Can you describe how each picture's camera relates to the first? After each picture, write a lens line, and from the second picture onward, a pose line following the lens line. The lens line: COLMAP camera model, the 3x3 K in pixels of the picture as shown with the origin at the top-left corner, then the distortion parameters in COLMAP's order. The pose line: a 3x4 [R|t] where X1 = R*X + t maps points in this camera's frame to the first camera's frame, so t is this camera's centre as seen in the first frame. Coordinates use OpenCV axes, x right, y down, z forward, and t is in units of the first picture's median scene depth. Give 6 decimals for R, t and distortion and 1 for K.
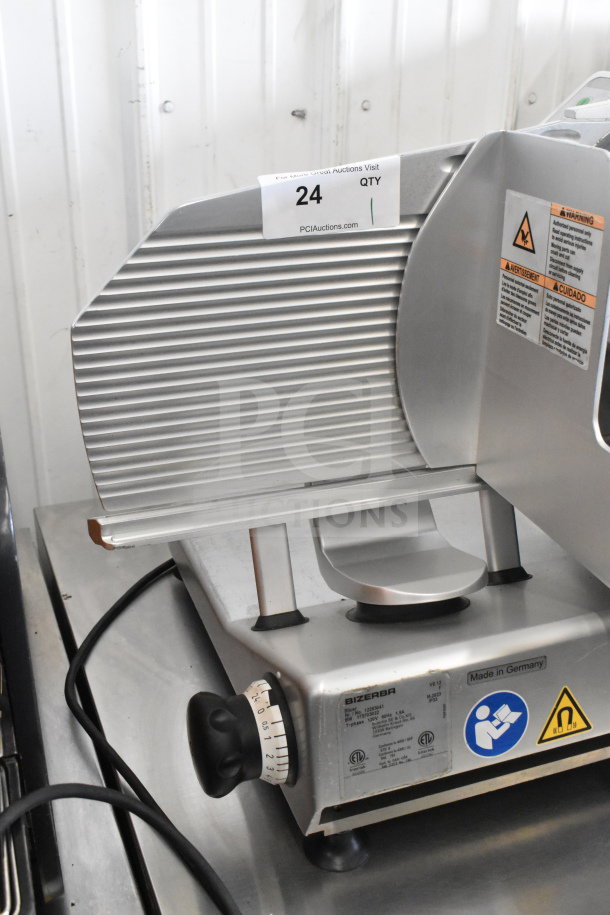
lens RADIAL K [[1011.2, 0, 305.0], [0, 1011.2, 457.5], [0, 0, 1]] dist [-0.059620, -0.003888]
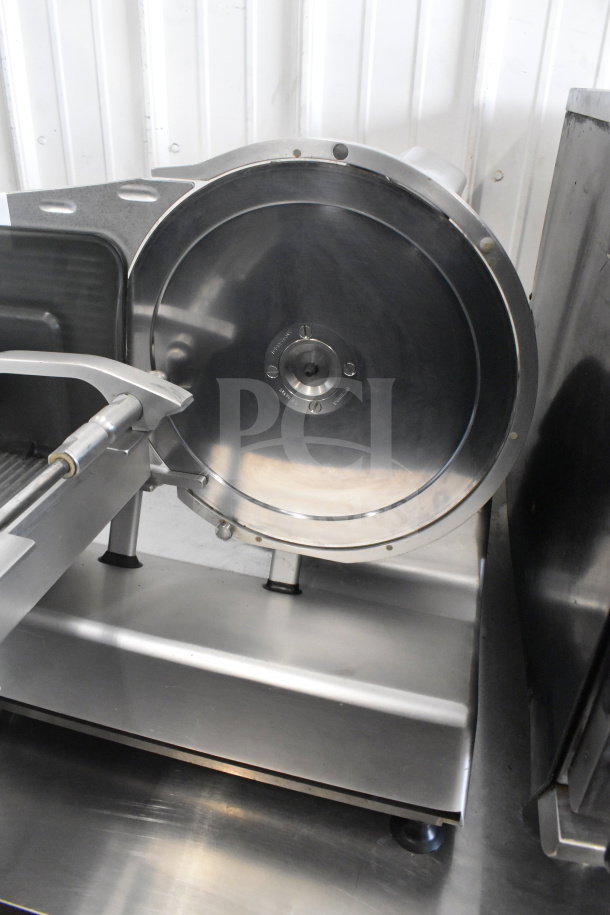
lens RADIAL K [[706.4, 0, 305.0], [0, 706.4, 457.5], [0, 0, 1]] dist [-0.098565, 0.011680]
pose [[0.827905, 0.305835, -0.470147, 0.893427], [-0.273164, 0.951982, 0.138245, -0.209951], [0.489852, 0.013973, 0.871694, 0.461555]]
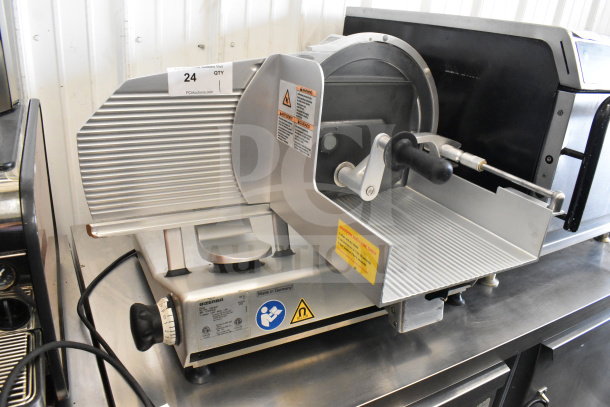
lens RADIAL K [[470.9, 0, 305.0], [0, 470.9, 203.5], [0, 0, 1]] dist [-0.098565, 0.011680]
pose [[0.985297, 0.012679, 0.170382, 0.081989], [-0.008482, 0.999643, -0.025341, 0.040938], [-0.170642, 0.023523, 0.985052, -0.045548]]
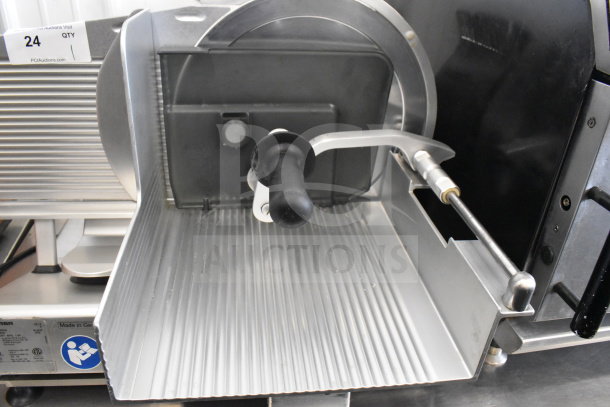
lens RADIAL K [[470.9, 0, 305.0], [0, 470.9, 203.5], [0, 0, 1]] dist [-0.098565, 0.011680]
pose [[0.974539, 0.150084, -0.166580, 0.645594], [-0.137465, 0.986859, 0.084928, -0.111357], [0.177137, -0.059867, 0.982364, 0.289517]]
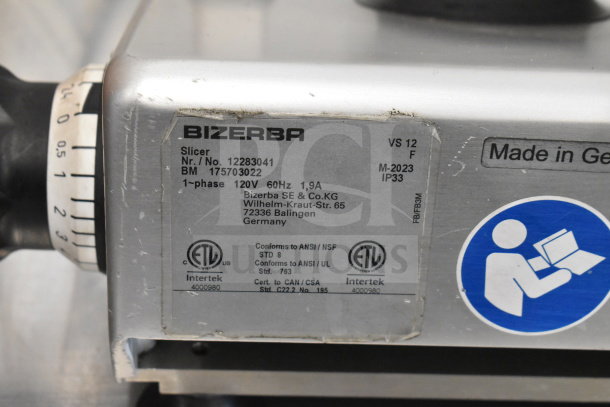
lens RADIAL K [[1392.5, 0, 305.0], [0, 1392.5, 203.5], [0, 0, 1]] dist [-0.042011, -0.098961]
pose [[0.947941, 0.238266, -0.211275, 0.209266], [-0.177109, 0.945848, 0.272038, 0.085011], [0.264651, -0.220457, 0.938807, 0.381767]]
